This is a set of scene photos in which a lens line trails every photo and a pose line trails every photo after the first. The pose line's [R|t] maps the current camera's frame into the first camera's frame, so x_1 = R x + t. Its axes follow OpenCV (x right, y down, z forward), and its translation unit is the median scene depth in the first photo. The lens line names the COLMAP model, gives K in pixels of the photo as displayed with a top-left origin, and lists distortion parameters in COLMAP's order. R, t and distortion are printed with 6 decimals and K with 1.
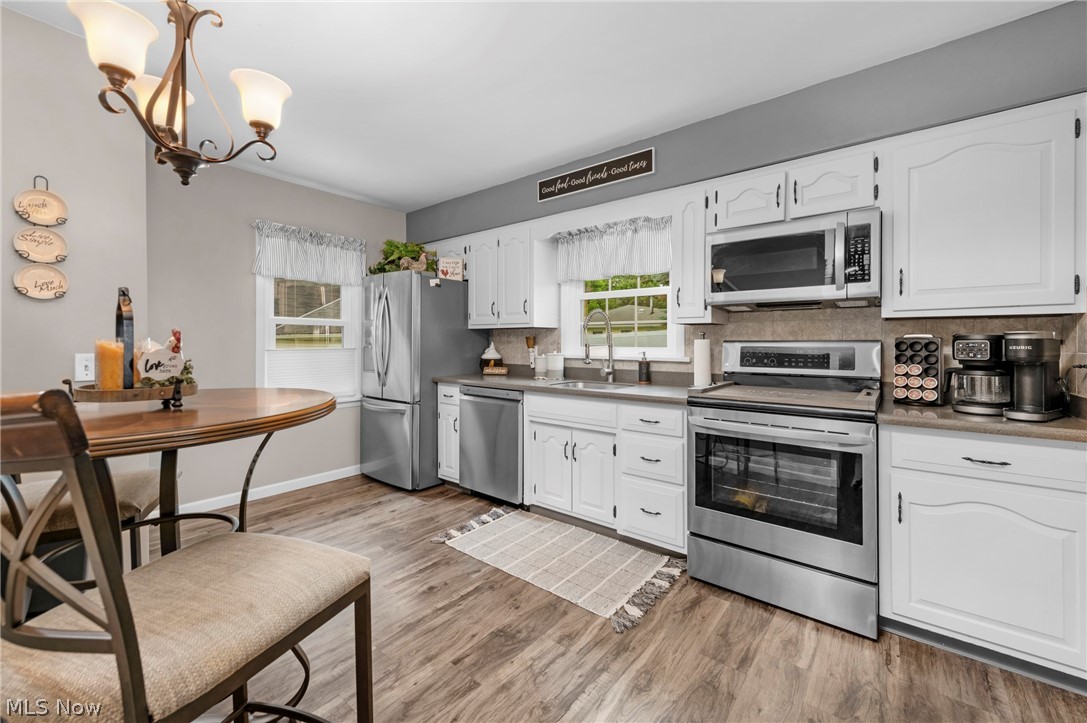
lens RADIAL K [[426.0, 0, 568.7], [0, 426.0, 343.2], [0, 0, 1]] dist [0.014398, -0.002768]
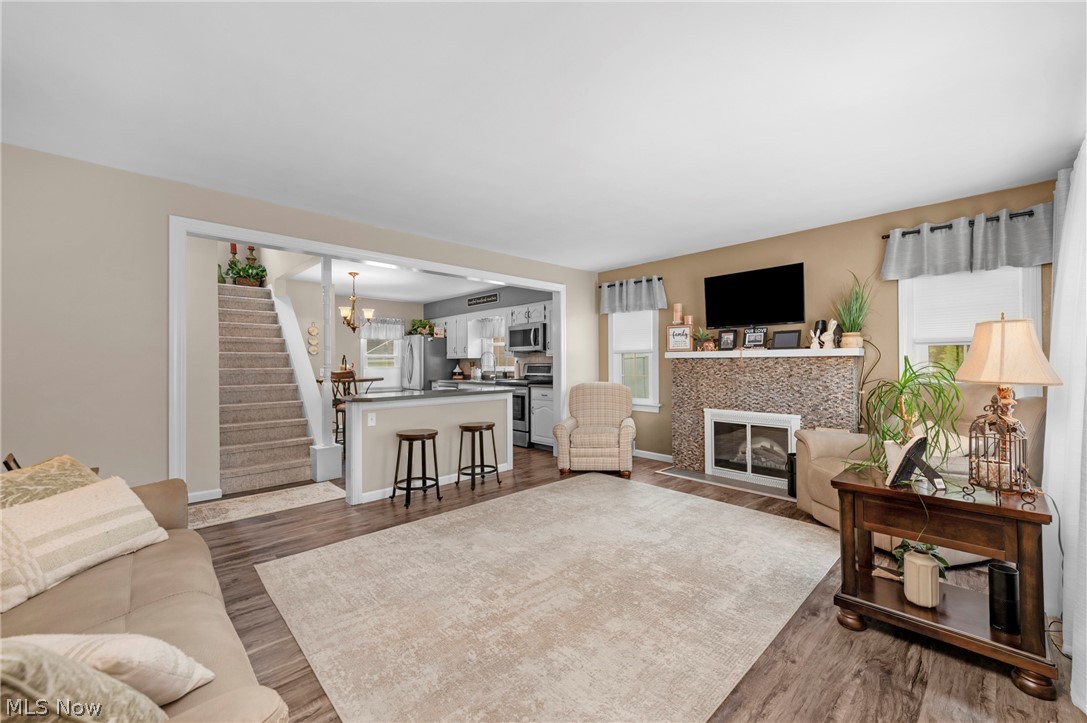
lens RADIAL K [[426.0, 0, 571.8], [0, 426.0, 362.8], [0, 0, 1]] dist [0.014398, -0.002768]
pose [[0.990446, -0.004275, -0.137837, 0.958613], [0.003322, 0.999969, -0.007148, 0.007919], [0.137863, 0.006622, 0.990429, -1.495020]]
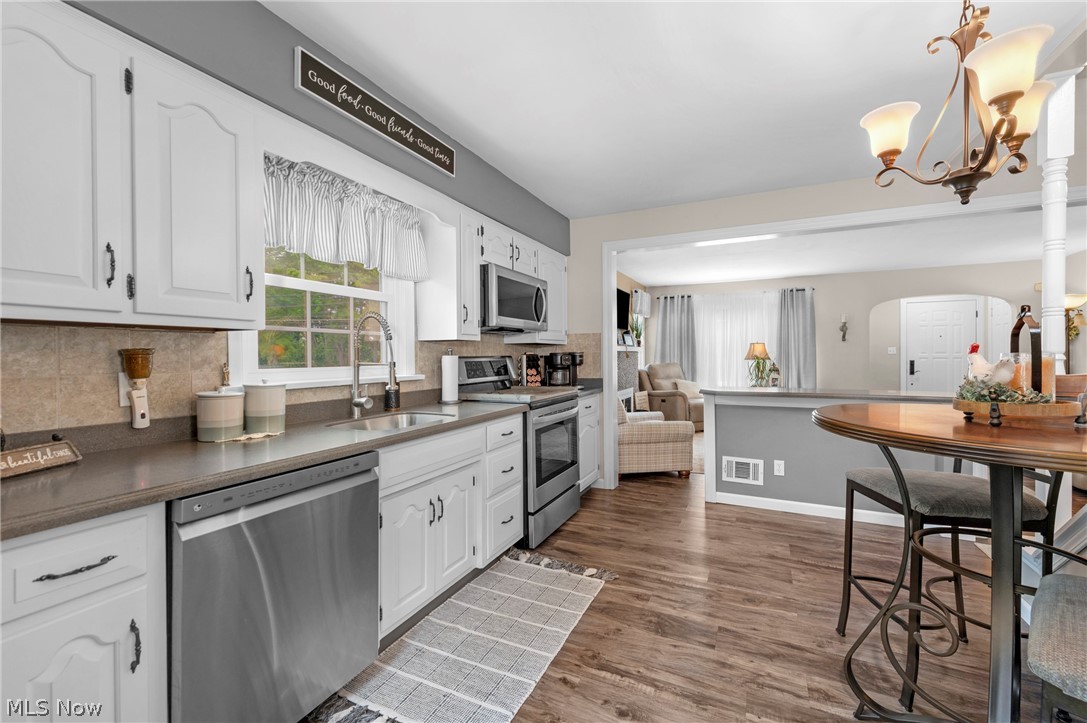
lens RADIAL K [[426.0, 0, 556.9], [0, 426.0, 359.7], [0, 0, 1]] dist [0.014398, -0.002768]
pose [[-0.185257, -0.010280, 0.982636, -0.711777], [0.012435, 0.999841, 0.012805, -0.008433], [-0.982611, 0.014591, -0.185100, 0.890213]]
